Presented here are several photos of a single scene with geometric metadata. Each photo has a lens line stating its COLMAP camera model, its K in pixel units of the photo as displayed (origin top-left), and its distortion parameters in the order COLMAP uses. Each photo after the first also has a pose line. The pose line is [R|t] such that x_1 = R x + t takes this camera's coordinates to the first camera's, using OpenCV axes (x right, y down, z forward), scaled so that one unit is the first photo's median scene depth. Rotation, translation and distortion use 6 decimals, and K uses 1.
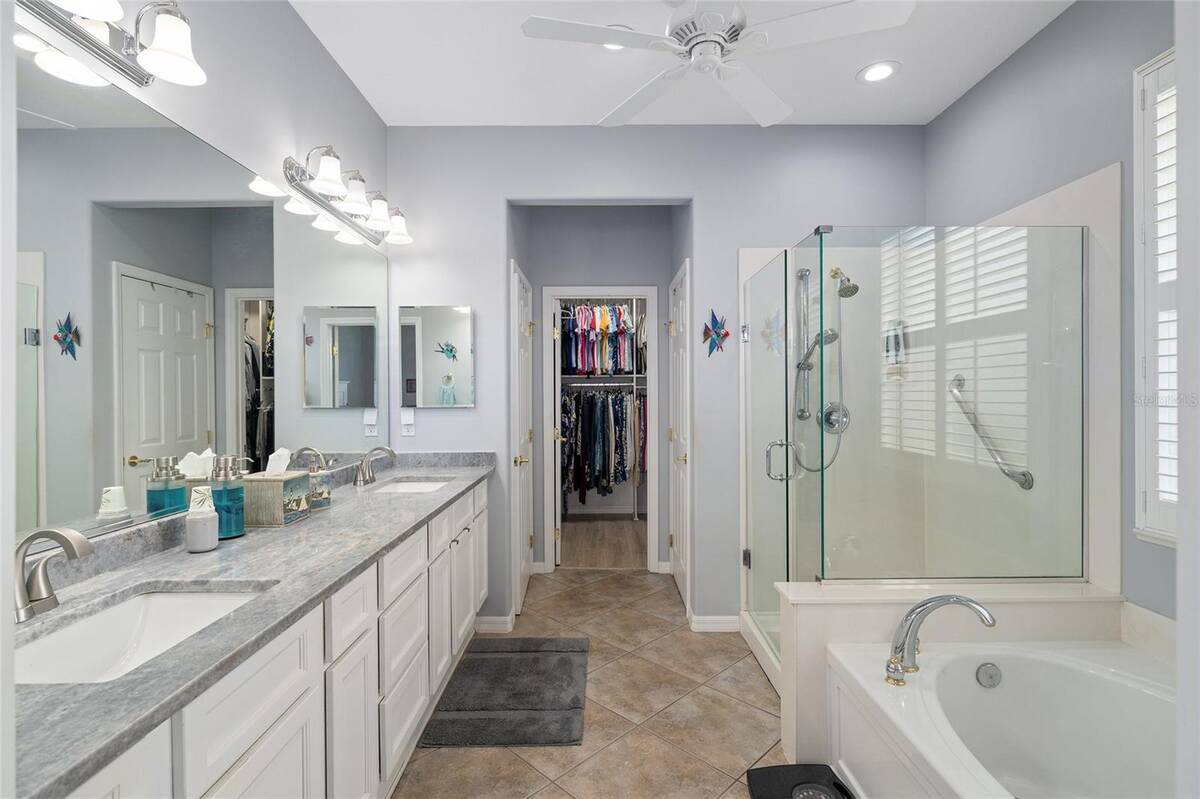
lens RADIAL K [[566.4, 0, 601.8], [0, 566.4, 396.6], [0, 0, 1]] dist [-0.002259, -0.000036]
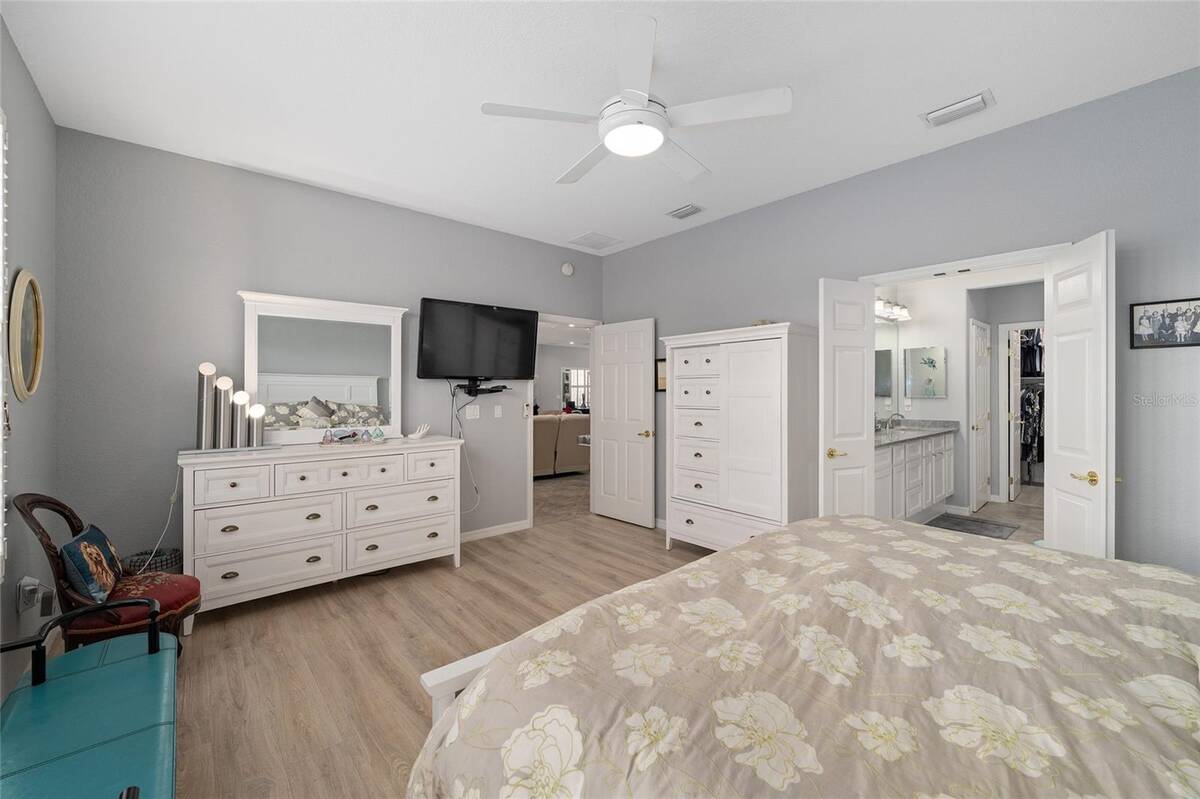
lens RADIAL K [[475.1, 0, 603.0], [0, 475.1, 392.6], [0, 0, 1]] dist [-0.001823, -0.000124]
pose [[0.649252, 0.003546, -0.760565, 0.195243], [-0.004168, 0.999991, 0.001105, 0.002676], [0.760562, 0.002453, 0.649260, -0.744642]]
